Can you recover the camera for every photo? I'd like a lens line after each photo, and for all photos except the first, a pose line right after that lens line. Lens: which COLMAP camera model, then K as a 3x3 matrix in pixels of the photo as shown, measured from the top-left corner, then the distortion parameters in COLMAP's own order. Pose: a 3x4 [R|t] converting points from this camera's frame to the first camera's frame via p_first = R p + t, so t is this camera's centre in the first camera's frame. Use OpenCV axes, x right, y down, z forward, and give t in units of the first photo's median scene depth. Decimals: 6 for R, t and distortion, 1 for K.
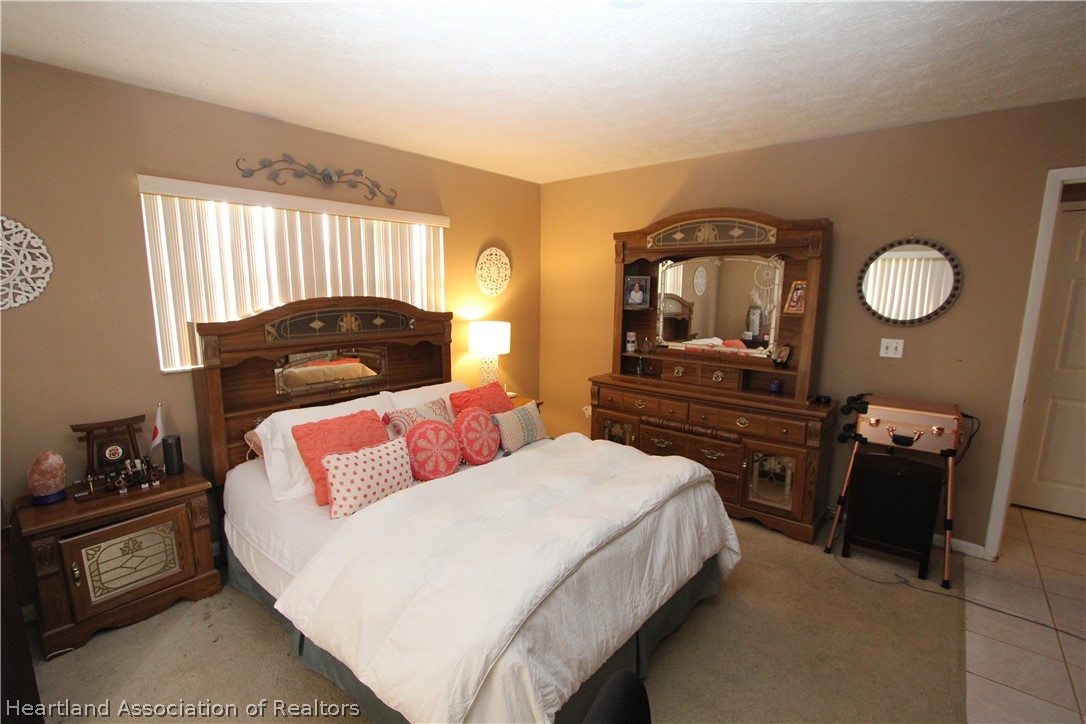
lens RADIAL K [[500.3, 0, 532.5], [0, 500.3, 369.8], [0, 0, 1]] dist [-0.018211, 0.000893]
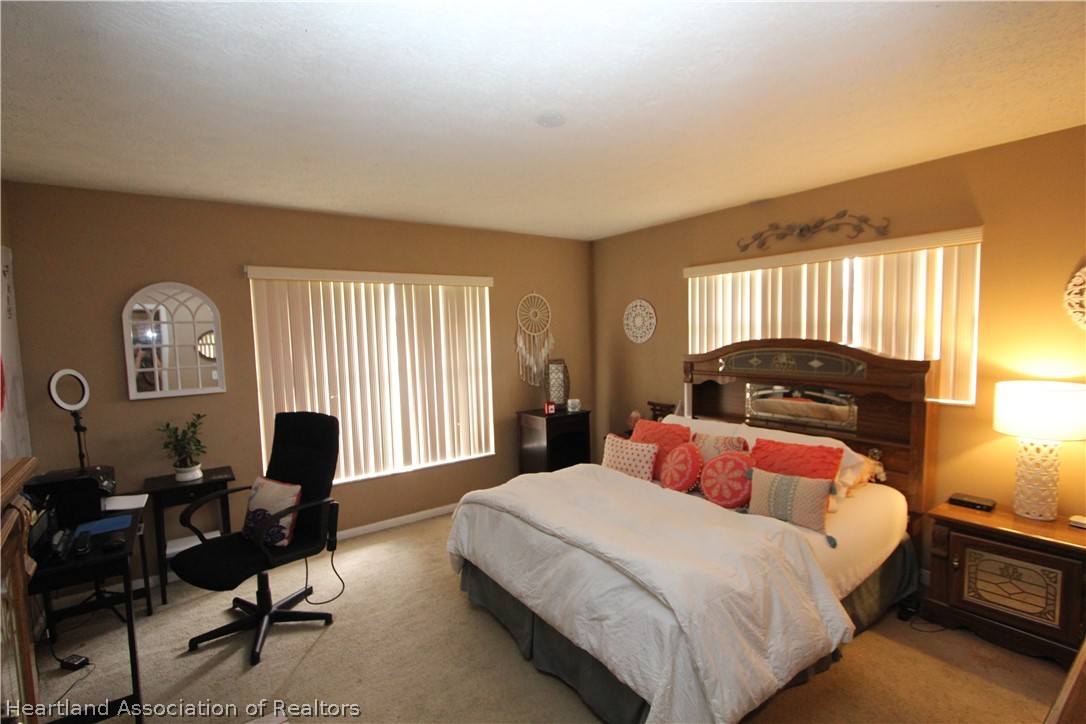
lens RADIAL K [[500.3, 0, 532.5], [0, 500.3, 369.8], [0, 0, 1]] dist [-0.018211, 0.000893]
pose [[-0.243242, 0.072219, -0.967273, 0.836293], [-0.135307, 0.984948, 0.107564, -0.123369], [0.960482, 0.157043, -0.229809, 0.738010]]
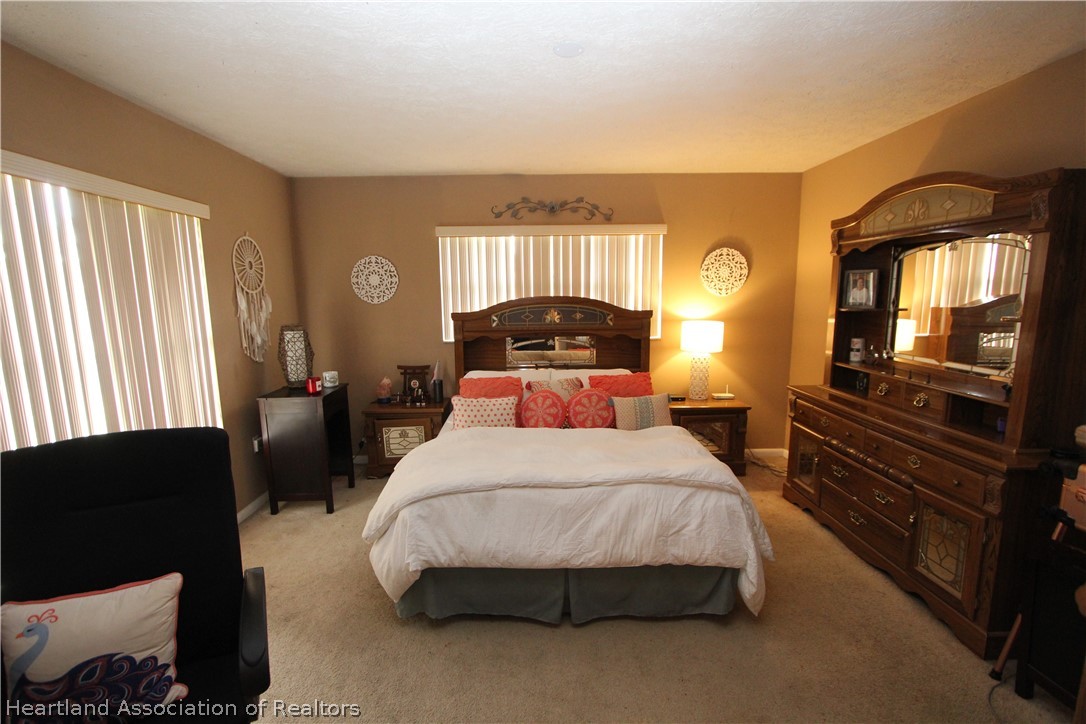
lens RADIAL K [[500.3, 0, 532.5], [0, 500.3, 369.8], [0, 0, 1]] dist [-0.018211, 0.000893]
pose [[0.659952, 0.099304, -0.744716, 0.612918], [-0.105890, 0.993626, 0.038657, 0.001310], [0.743808, 0.053346, 0.666261, 0.083324]]
